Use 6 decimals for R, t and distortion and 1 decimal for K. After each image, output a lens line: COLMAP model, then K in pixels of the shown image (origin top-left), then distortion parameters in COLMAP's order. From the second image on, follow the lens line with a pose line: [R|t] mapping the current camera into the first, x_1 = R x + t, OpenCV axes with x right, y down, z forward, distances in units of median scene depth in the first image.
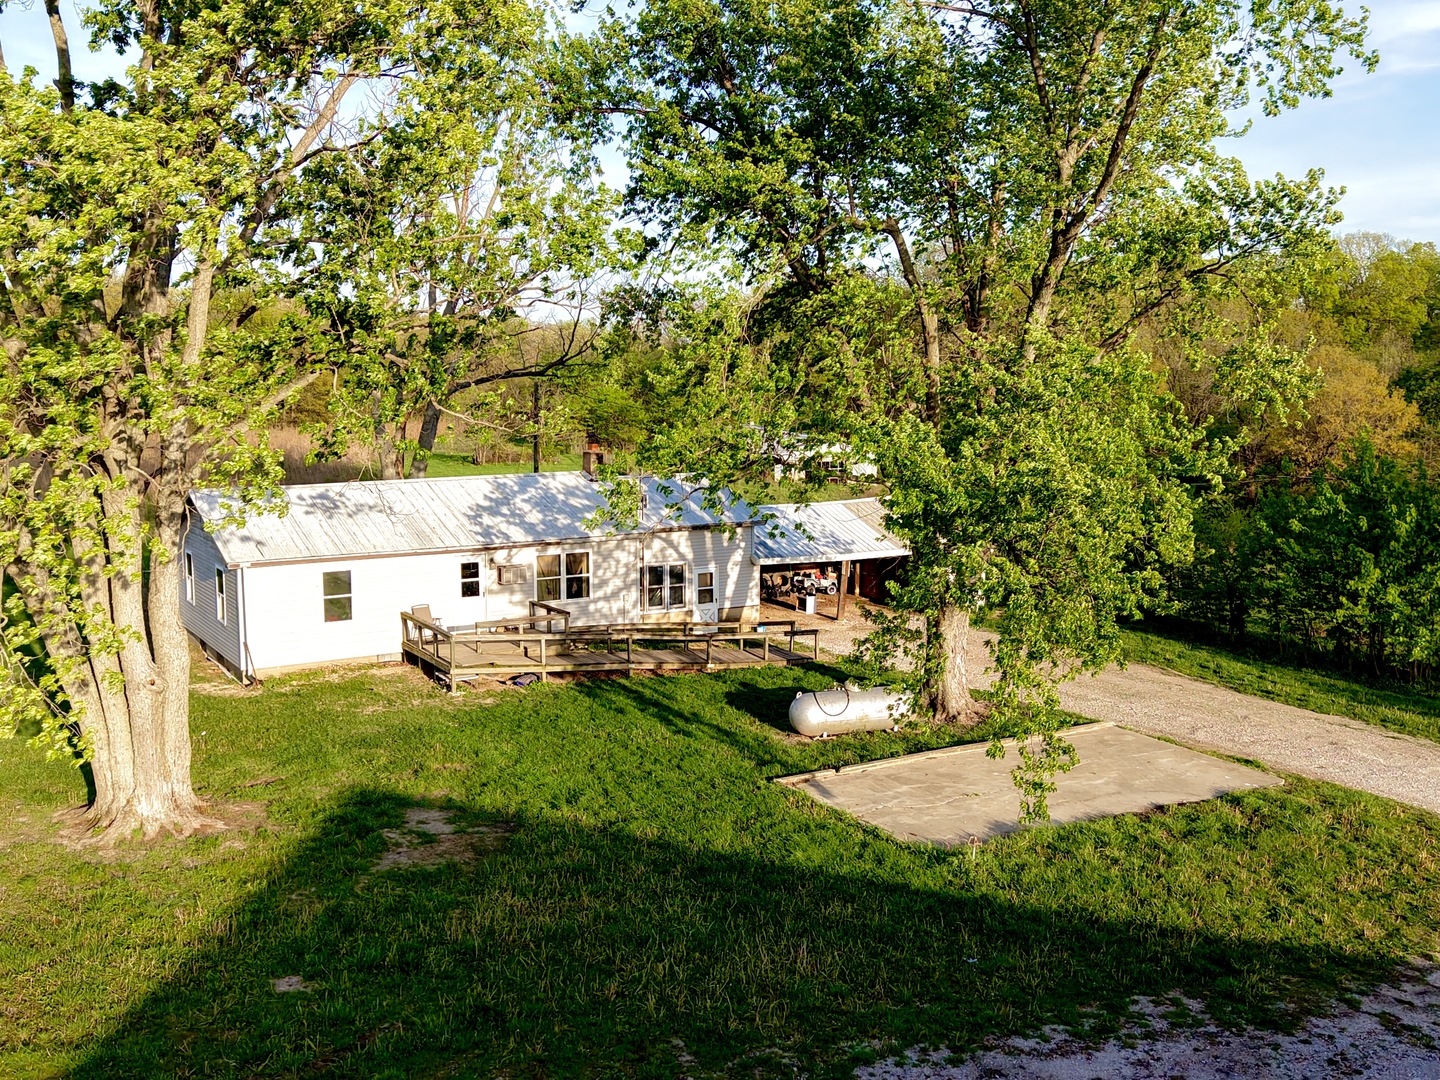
lens RADIAL K [[1022.6, 0, 720.0], [0, 1022.6, 540.0], [0, 0, 1]] dist [-0.002526, 0.004116]
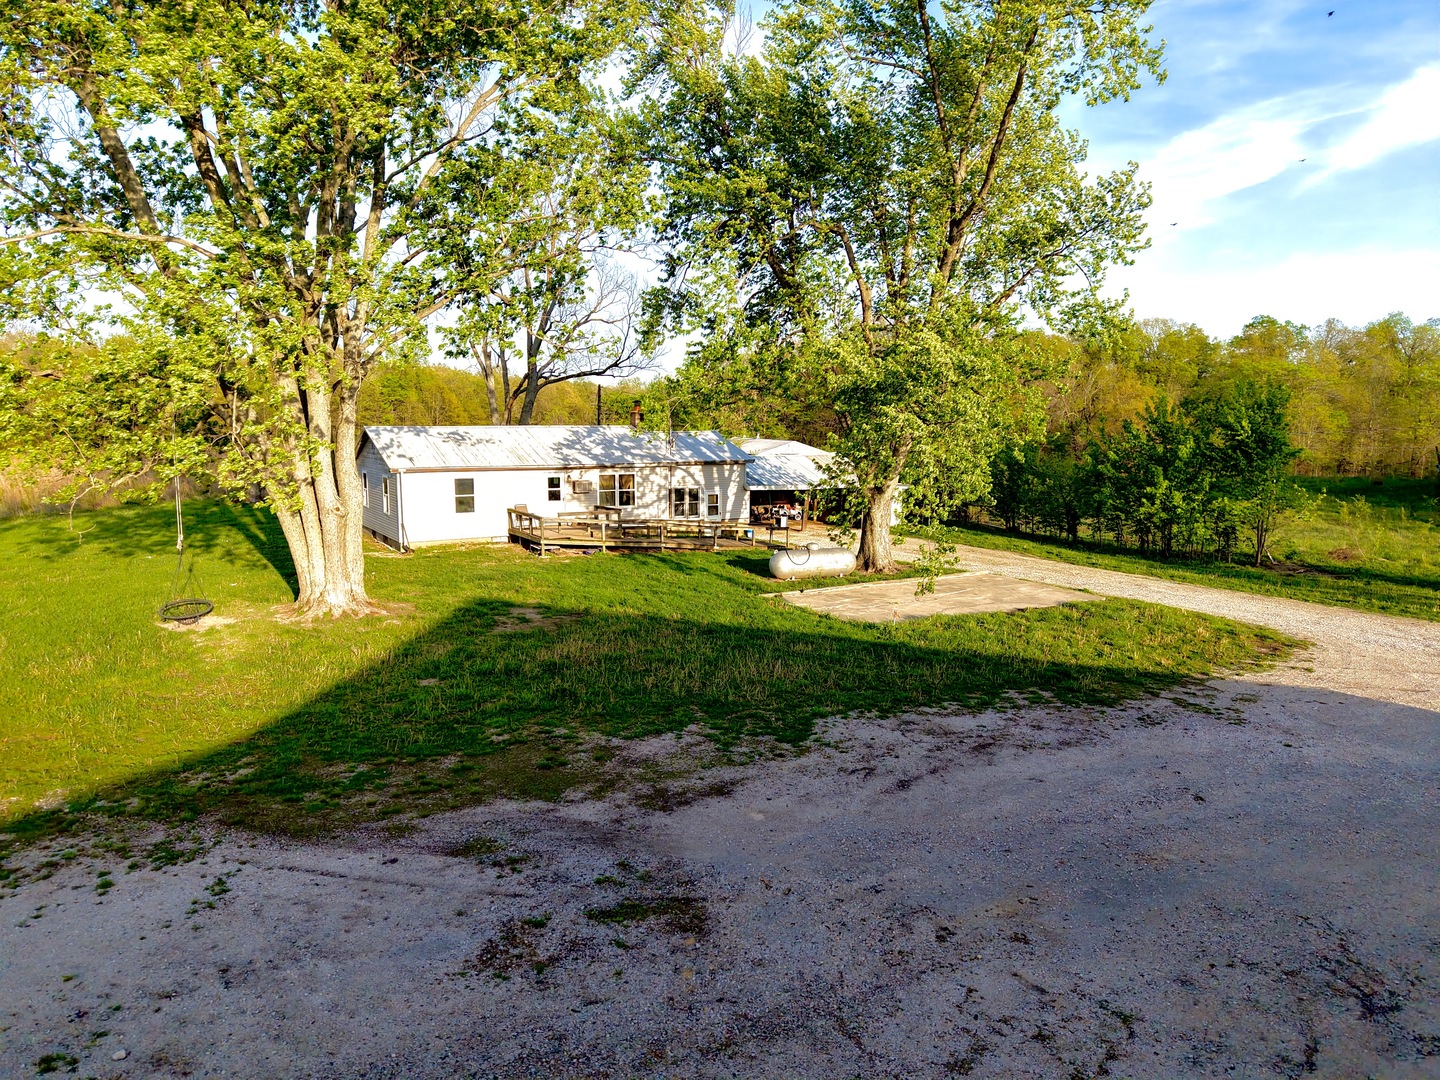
lens RADIAL K [[683.4, 0, 720.0], [0, 683.4, 540.0], [0, 0, 1]] dist [0.002737, -0.000448]
pose [[0.999989, 0.003637, -0.002868, -0.000852], [-0.003617, 0.999970, 0.006878, 0.111567], [0.002893, -0.006868, 0.999972, 0.009528]]
